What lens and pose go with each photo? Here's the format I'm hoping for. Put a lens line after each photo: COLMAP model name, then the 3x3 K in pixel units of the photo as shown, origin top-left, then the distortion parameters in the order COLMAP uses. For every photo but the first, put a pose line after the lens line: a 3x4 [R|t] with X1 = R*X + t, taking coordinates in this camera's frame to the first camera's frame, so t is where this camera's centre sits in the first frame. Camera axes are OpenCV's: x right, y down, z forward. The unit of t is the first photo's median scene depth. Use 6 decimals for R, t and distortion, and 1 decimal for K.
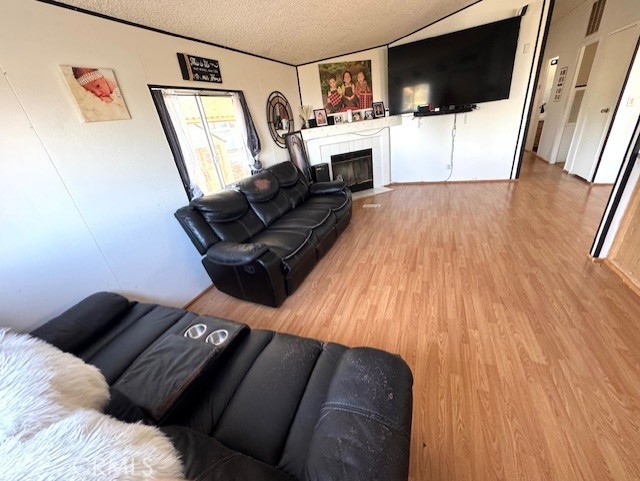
lens RADIAL K [[256.0, 0, 318.9], [0, 256.0, 239.4], [0, 0, 1]] dist [-0.002021, 0.000116]
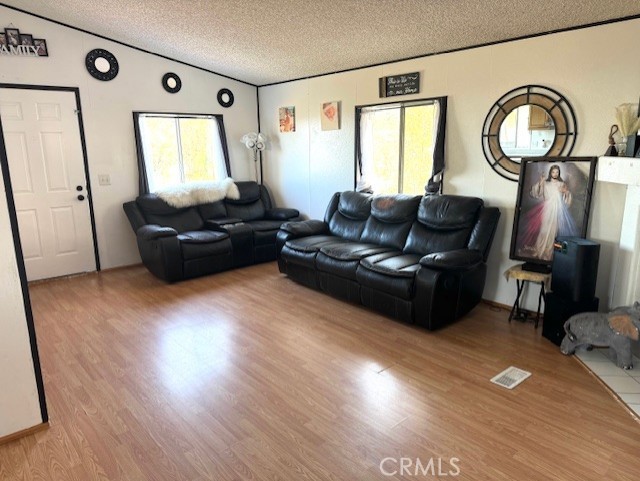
lens RADIAL K [[446.7, 0, 320.0], [0, 446.7, 240.5], [0, 0, 1]] dist [-0.034350, 0.003180]
pose [[-0.452191, 0.307936, -0.837078, 1.347701], [-0.315137, 0.822817, 0.472928, -0.850154], [0.834393, 0.477648, -0.275028, 1.450677]]
